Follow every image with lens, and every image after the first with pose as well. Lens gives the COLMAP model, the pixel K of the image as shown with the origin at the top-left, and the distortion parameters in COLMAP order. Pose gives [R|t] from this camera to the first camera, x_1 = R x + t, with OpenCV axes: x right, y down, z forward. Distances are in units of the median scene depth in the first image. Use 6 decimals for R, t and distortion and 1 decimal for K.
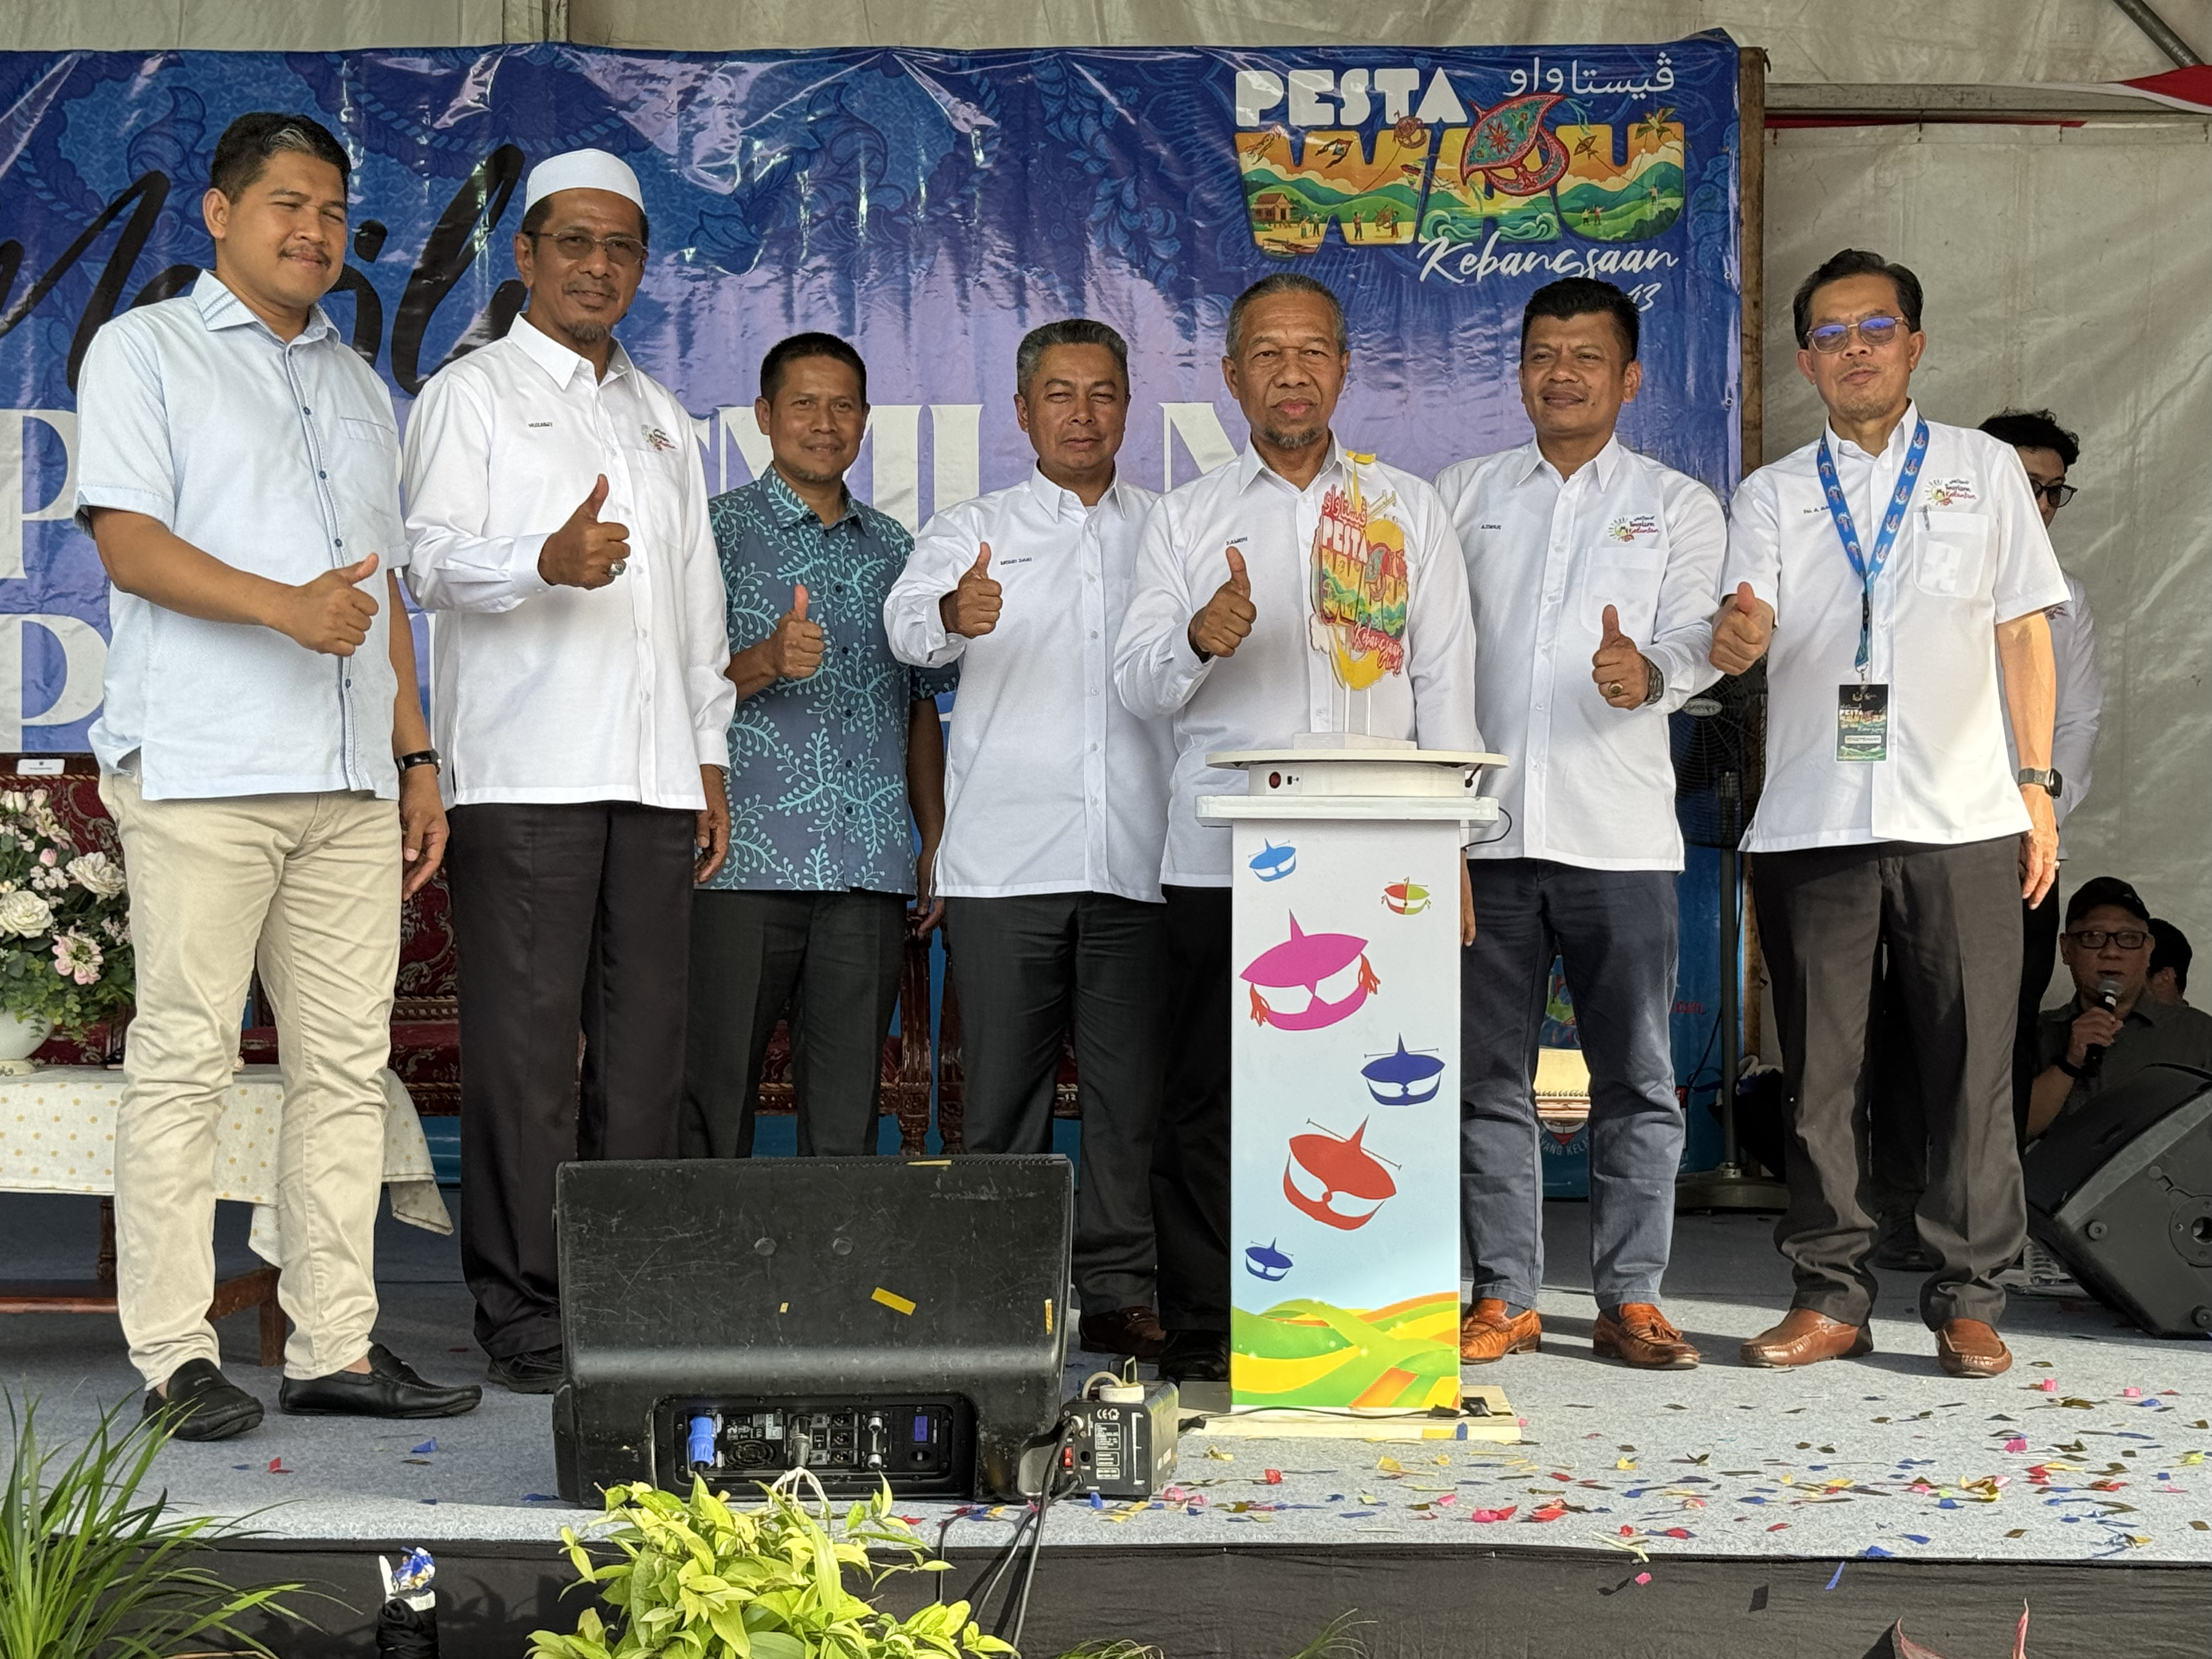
lens RADIAL K [[3776.9, 0, 1071.6], [0, 3776.9, 819.6], [0, 0, 1]] dist [0.187783, -0.287223]
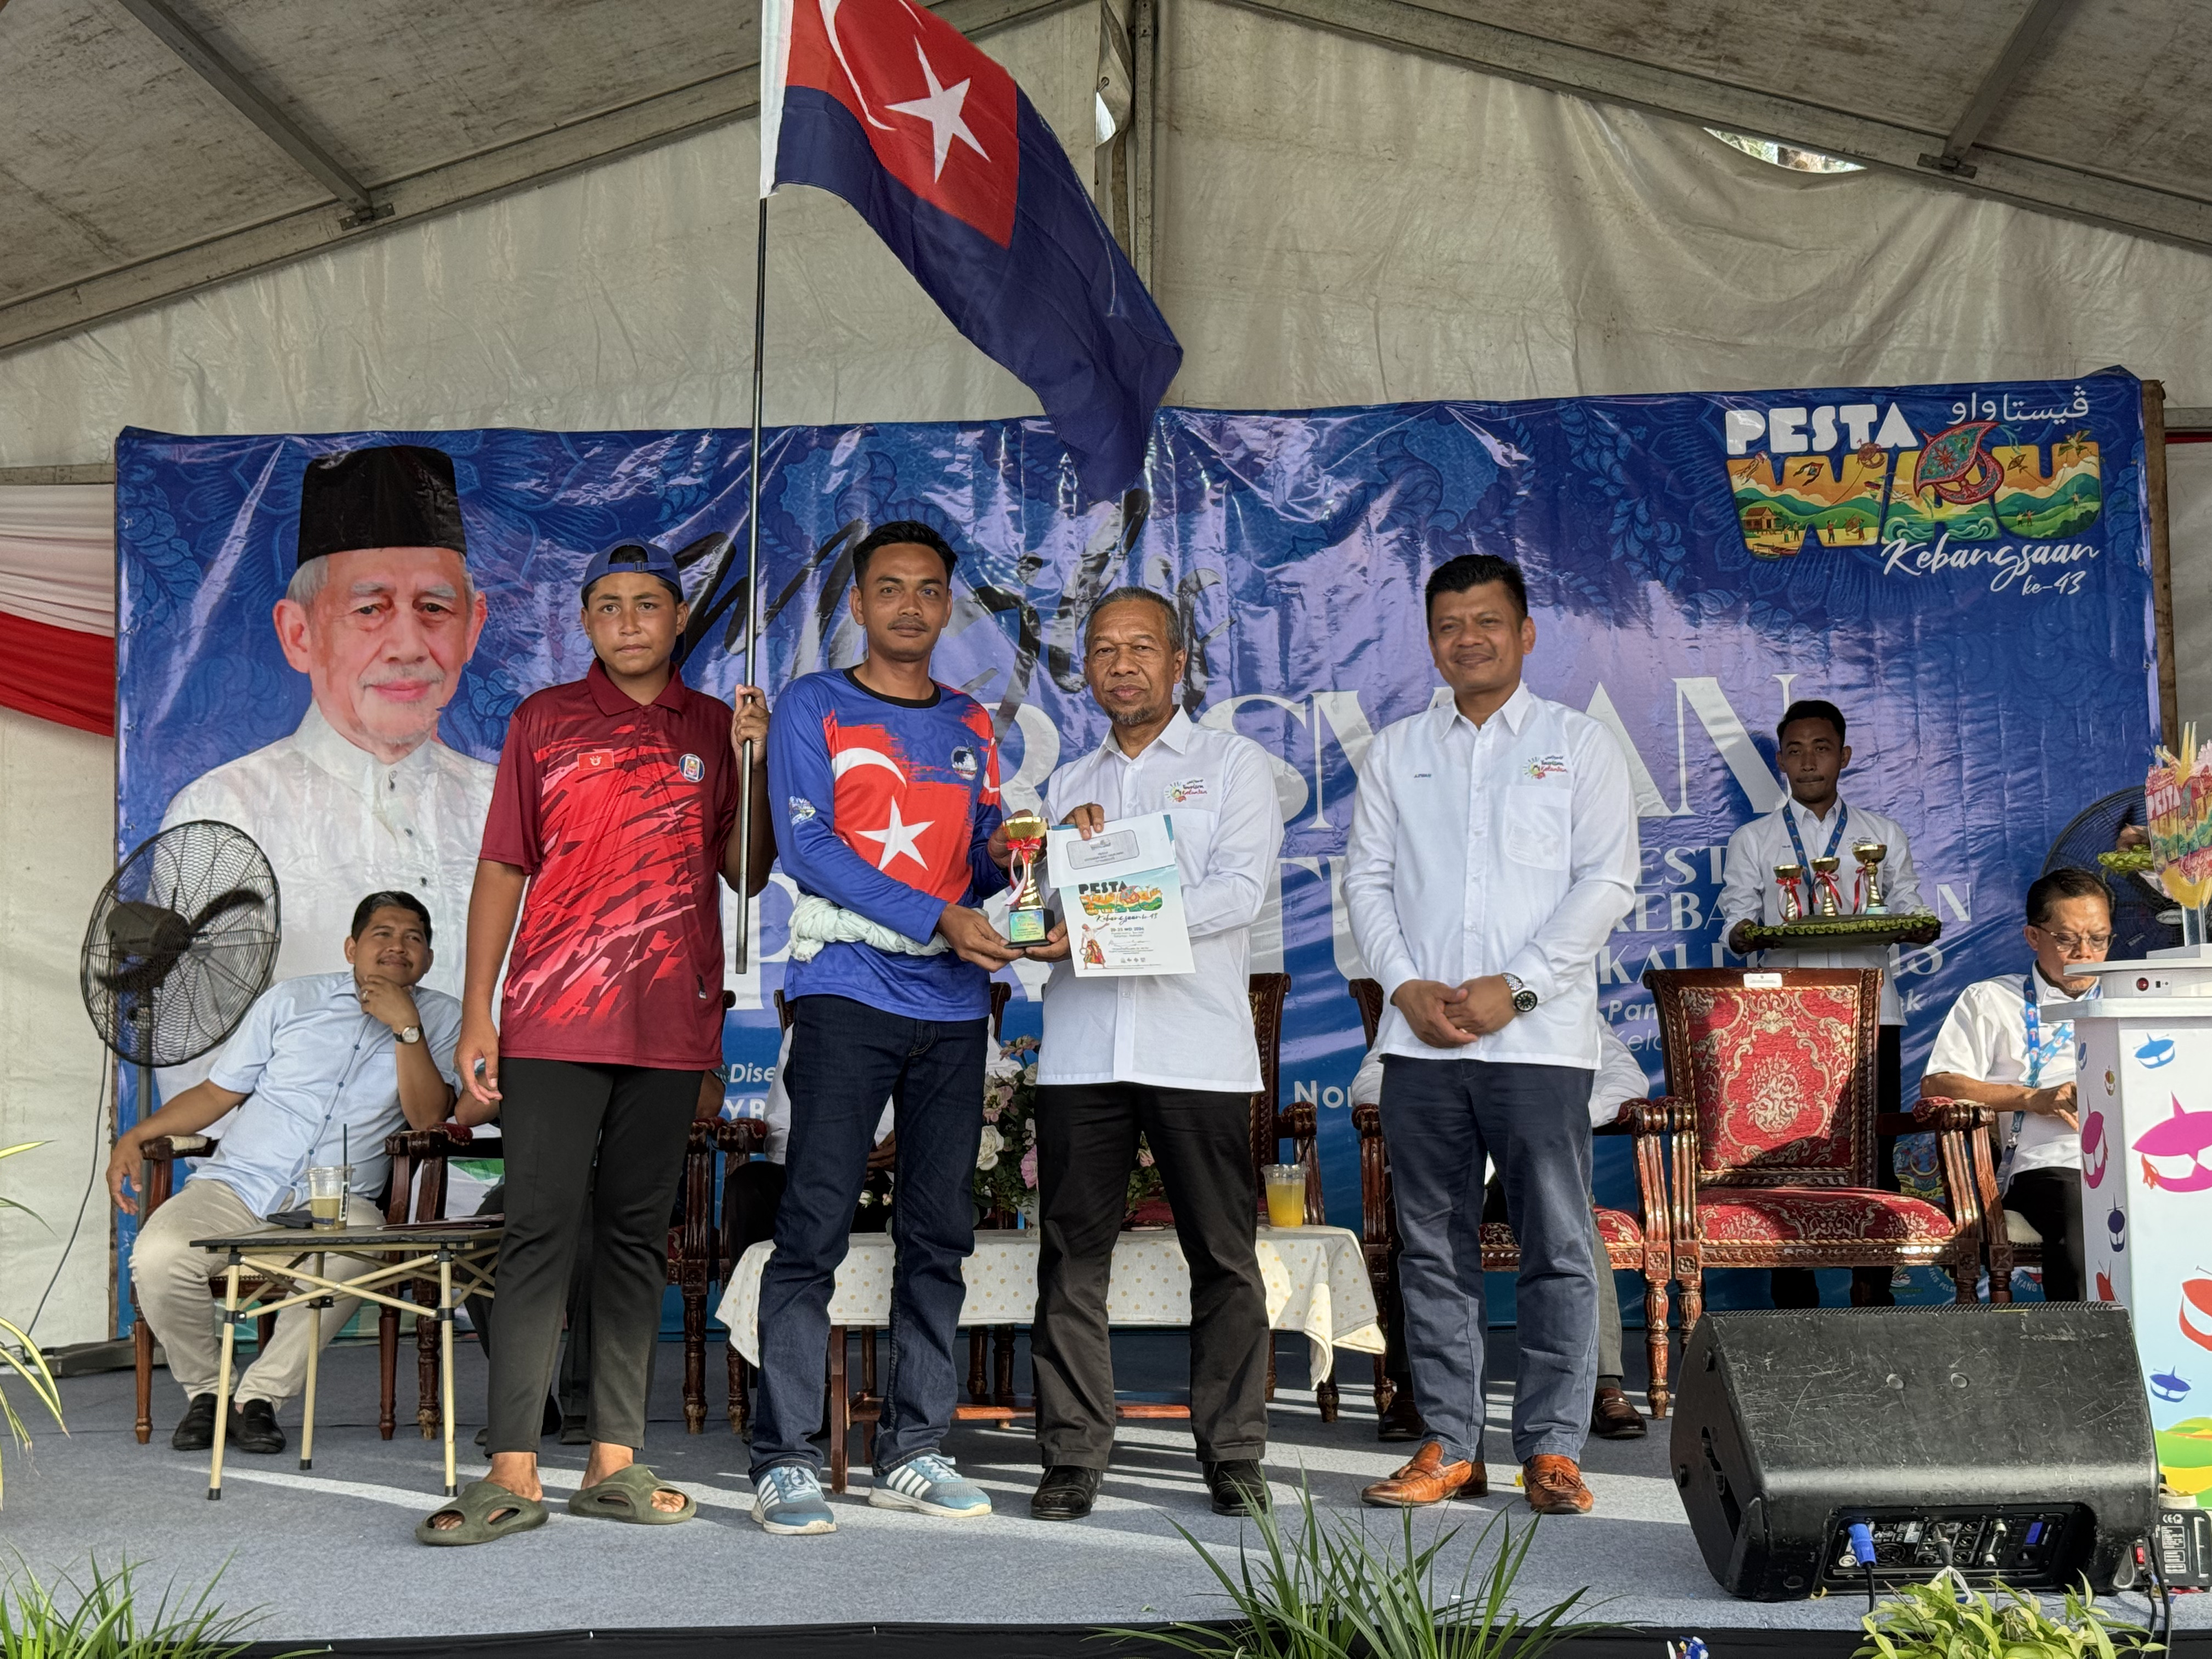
lens RADIAL K [[3078.2, 0, 1116.8], [0, 3078.2, 841.6], [0, 0, 1]] dist [0.196931, -0.373363]
pose [[0.999620, -0.023845, -0.013852, -0.144565], [0.023023, 0.998123, -0.056750, -0.004021], [0.015179, 0.056410, 0.998292, -0.005278]]
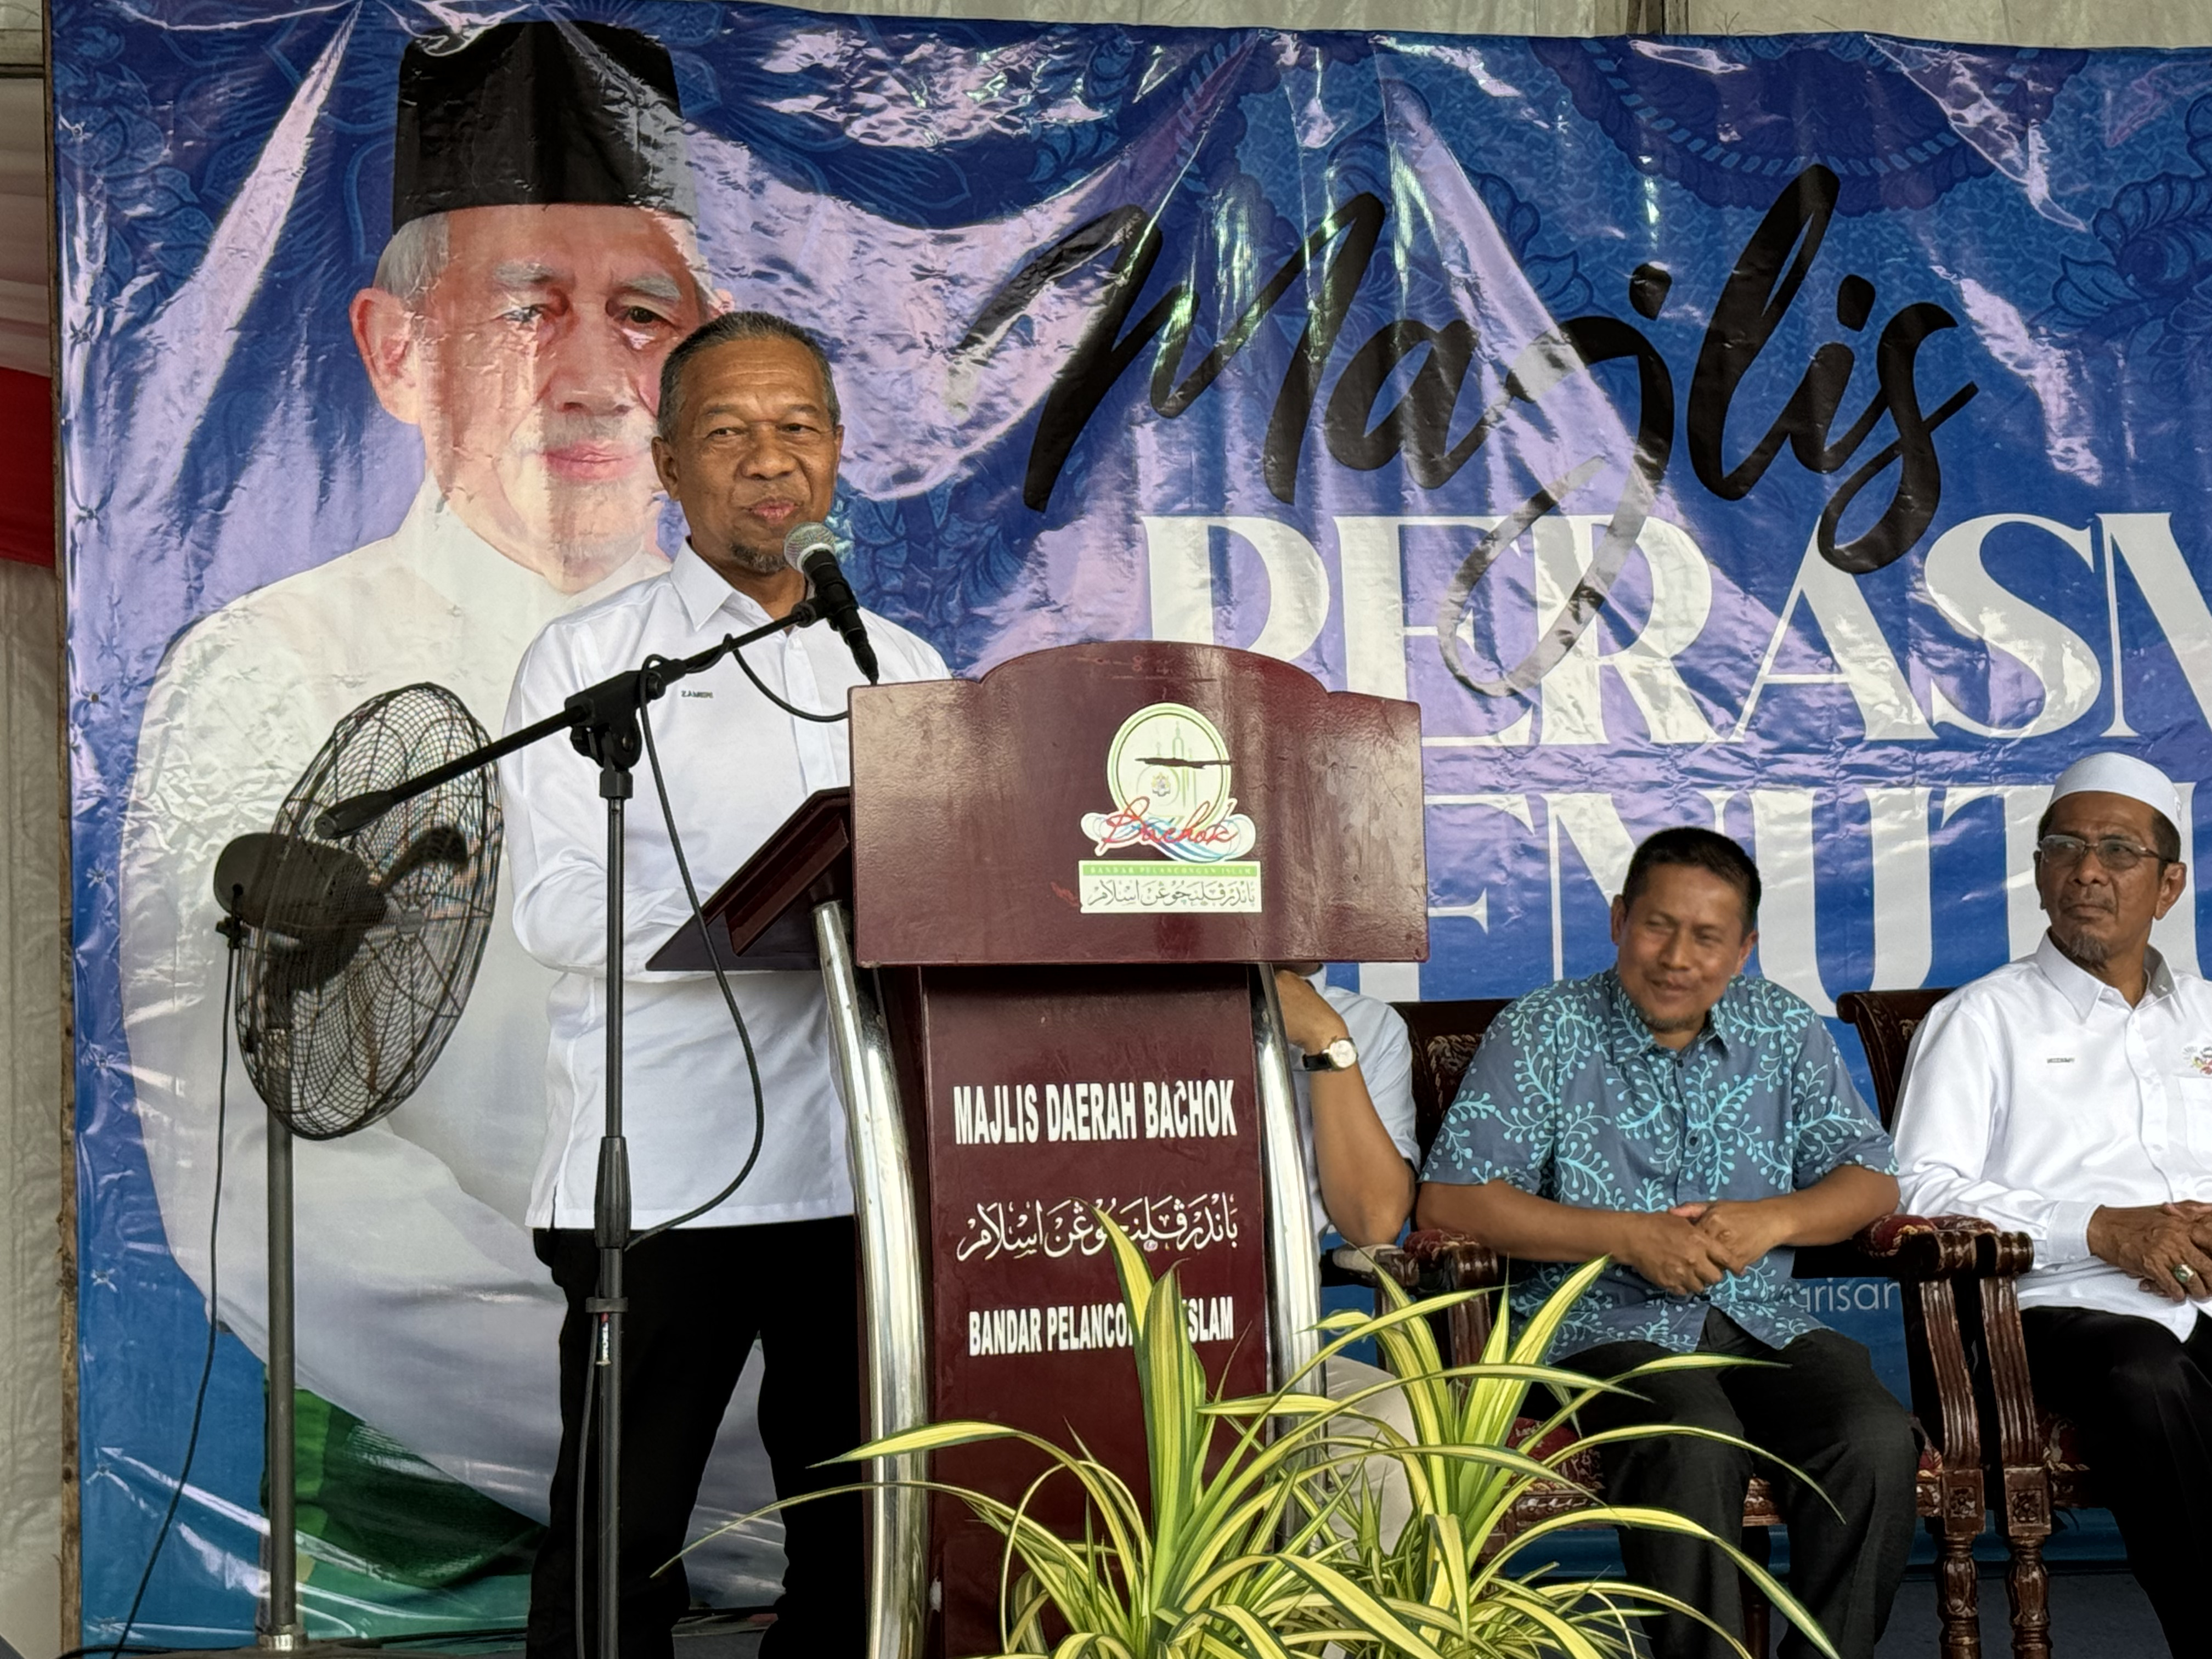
lens RADIAL K [[4590.6, 0, 1106.5], [0, 4590.6, 829.6], [0, 0, 1]] dist [0.129116, 0.176784]
pose [[0.957594, -0.011021, 0.287909, -0.548701], [0.027458, 0.998211, -0.053113, -0.002708], [-0.286808, 0.058766, 0.956184, 0.183018]]
